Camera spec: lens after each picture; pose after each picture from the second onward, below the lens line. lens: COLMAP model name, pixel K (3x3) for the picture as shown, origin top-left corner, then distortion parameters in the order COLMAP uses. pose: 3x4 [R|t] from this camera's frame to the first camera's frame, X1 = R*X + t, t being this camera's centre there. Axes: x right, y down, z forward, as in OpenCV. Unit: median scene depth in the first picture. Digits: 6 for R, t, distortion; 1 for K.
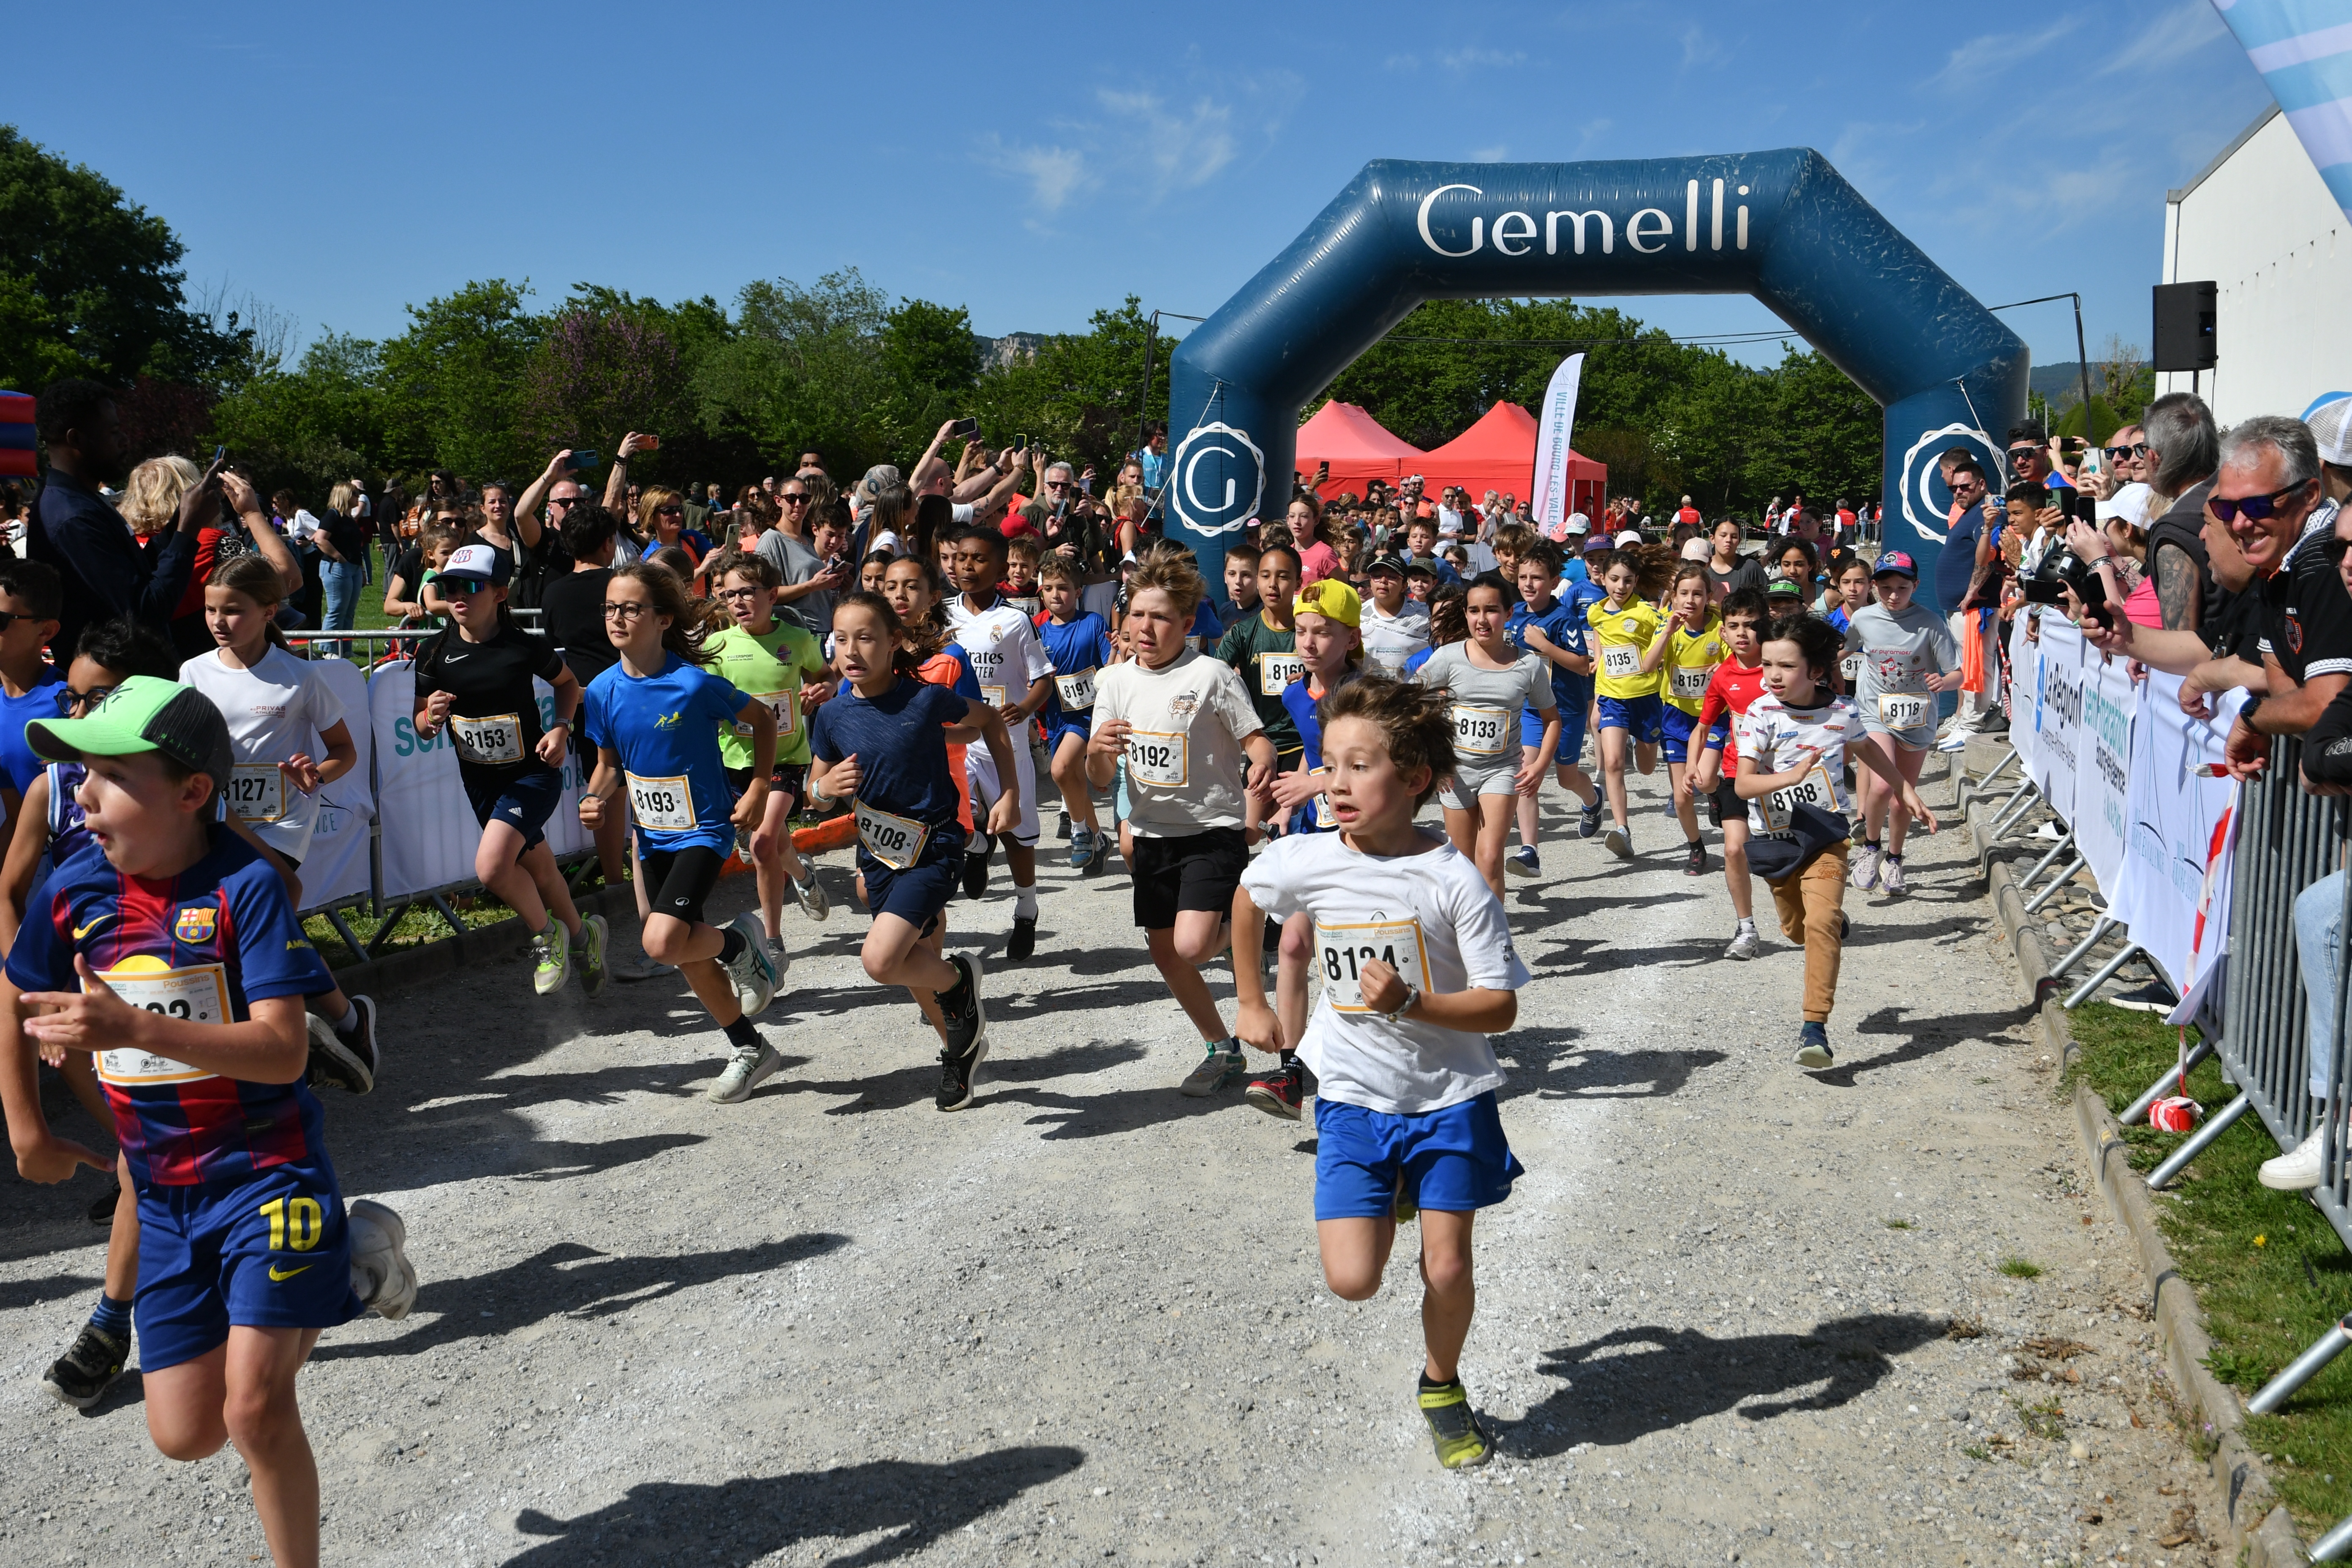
lens RADIAL K [[2578.7, 0, 1176.0], [0, 2578.7, 784.0], [0, 0, 1]] dist [0.010078, 0.035871]
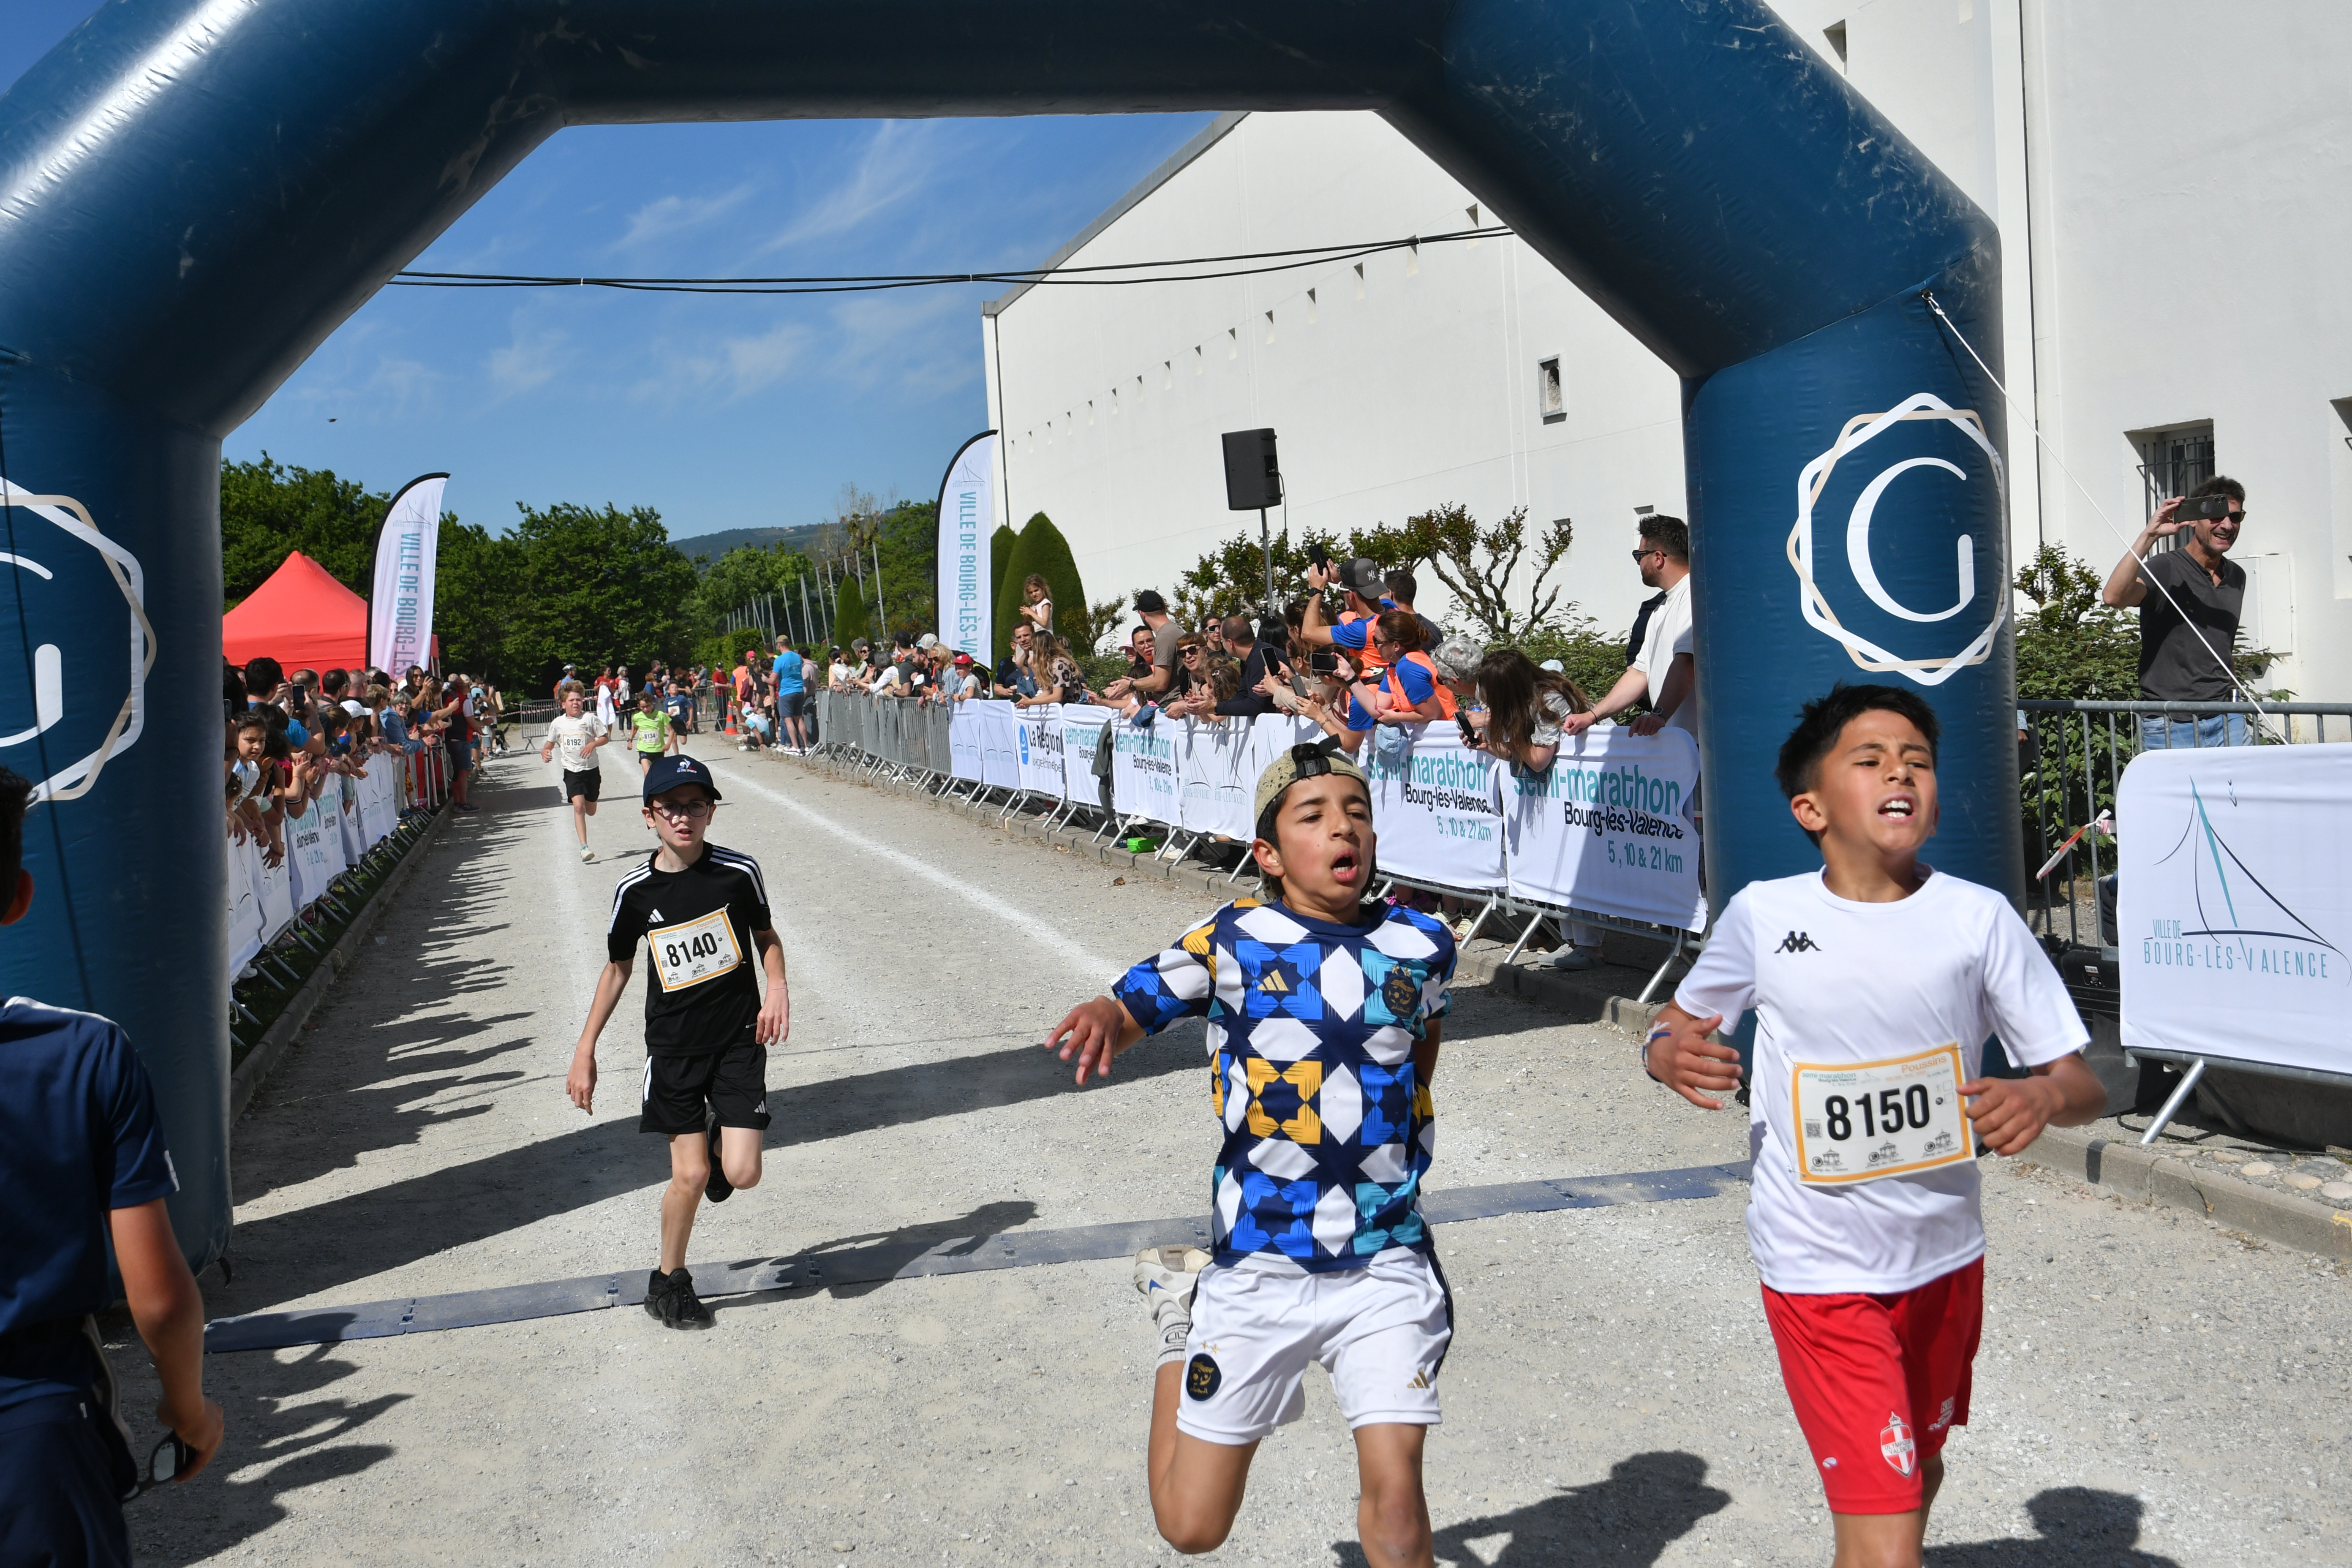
lens RADIAL K [[2578.7, 0, 1176.0], [0, 2578.7, 784.0], [0, 0, 1]] dist [0.010078, 0.035871]
pose [[0.875217, -0.091301, 0.475036, -0.003920], [0.123628, 0.991632, -0.037185, -0.025421], [-0.467665, 0.091273, 0.879181, 0.232323]]
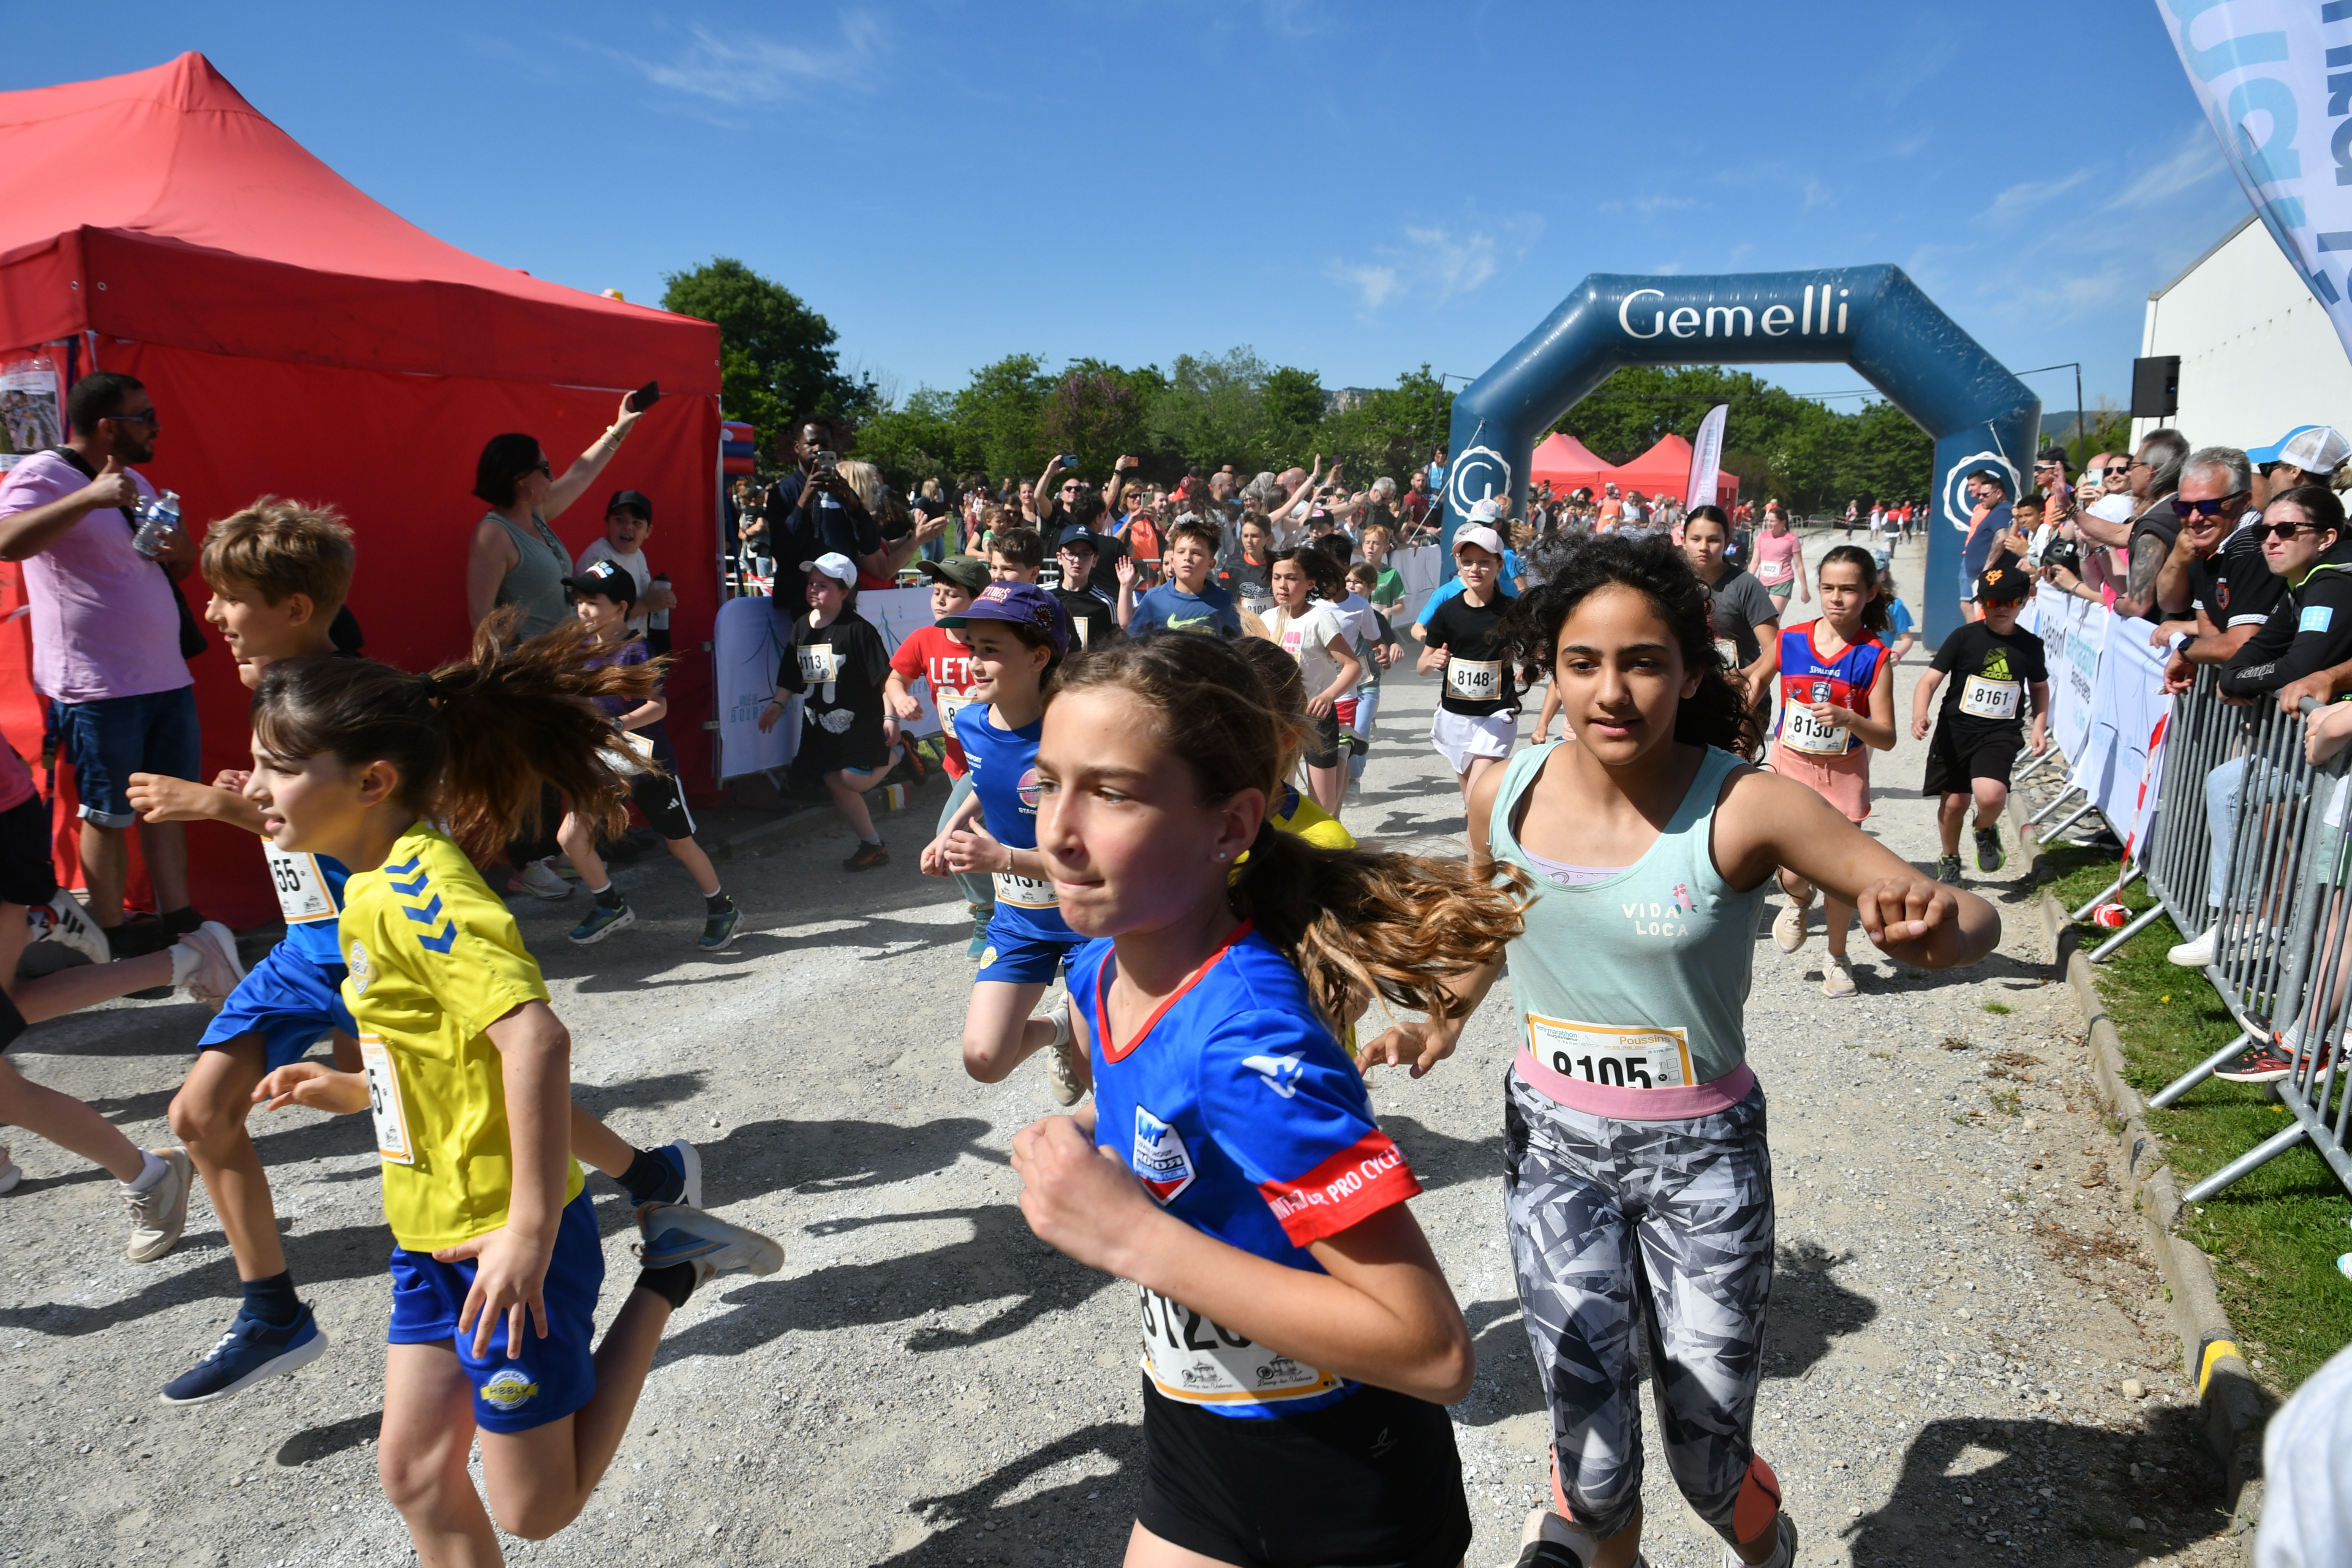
lens RADIAL K [[1637.8, 0, 1176.0], [0, 1637.8, 784.0], [0, 0, 1]] dist [-0.006742, 0.004648]
pose [[0.987067, 0.040131, -0.155204, -0.003702], [-0.030039, 0.997312, 0.066831, 0.001724], [0.157468, -0.061305, 0.985619, -0.010464]]
